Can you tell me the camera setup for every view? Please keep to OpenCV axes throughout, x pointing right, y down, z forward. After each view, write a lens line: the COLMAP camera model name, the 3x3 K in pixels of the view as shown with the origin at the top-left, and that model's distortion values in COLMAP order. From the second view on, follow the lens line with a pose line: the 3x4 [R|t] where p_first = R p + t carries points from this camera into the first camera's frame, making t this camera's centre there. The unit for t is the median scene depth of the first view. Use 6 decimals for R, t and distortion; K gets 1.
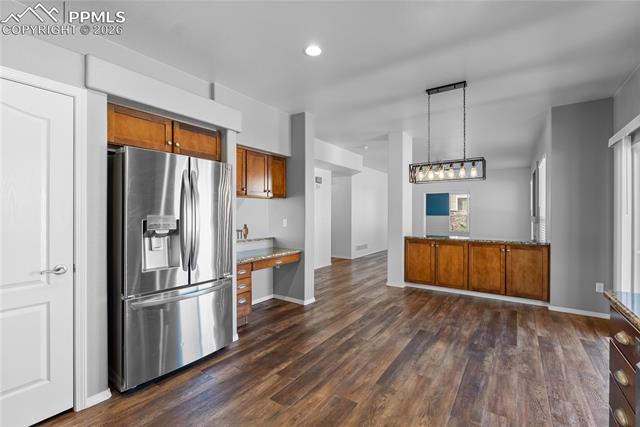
lens RADIAL K [[285.2, 0, 321.7], [0, 285.2, 216.5], [0, 0, 1]] dist [-0.003013, 0.000225]
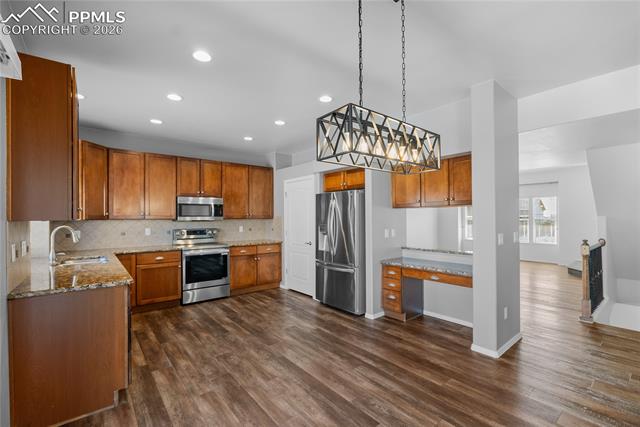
lens RADIAL K [[285.2, 0, 321.7], [0, 285.2, 216.5], [0, 0, 1]] dist [-0.003013, 0.000225]
pose [[-0.282734, -0.007425, -0.959170, 0.798654], [-0.002984, 0.999972, -0.006861, -0.028108], [0.959194, 0.000922, -0.282748, 0.877771]]
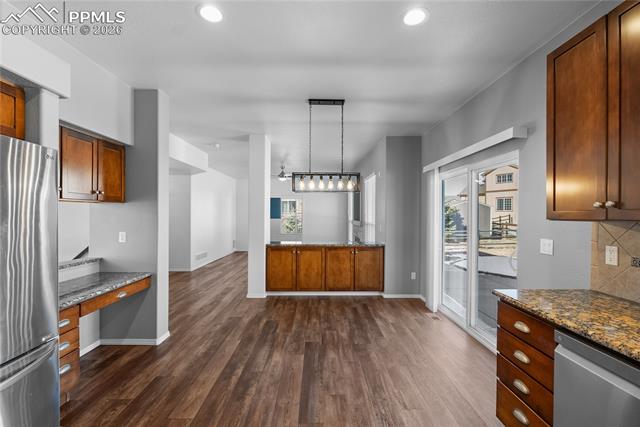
lens RADIAL K [[285.2, 0, 321.7], [0, 285.2, 216.5], [0, 0, 1]] dist [-0.003013, 0.000225]
pose [[0.816446, -0.002120, 0.577418, -0.145611], [0.004010, 0.999990, -0.001998, -0.027649], [-0.577408, 0.003947, 0.816447, 0.137823]]
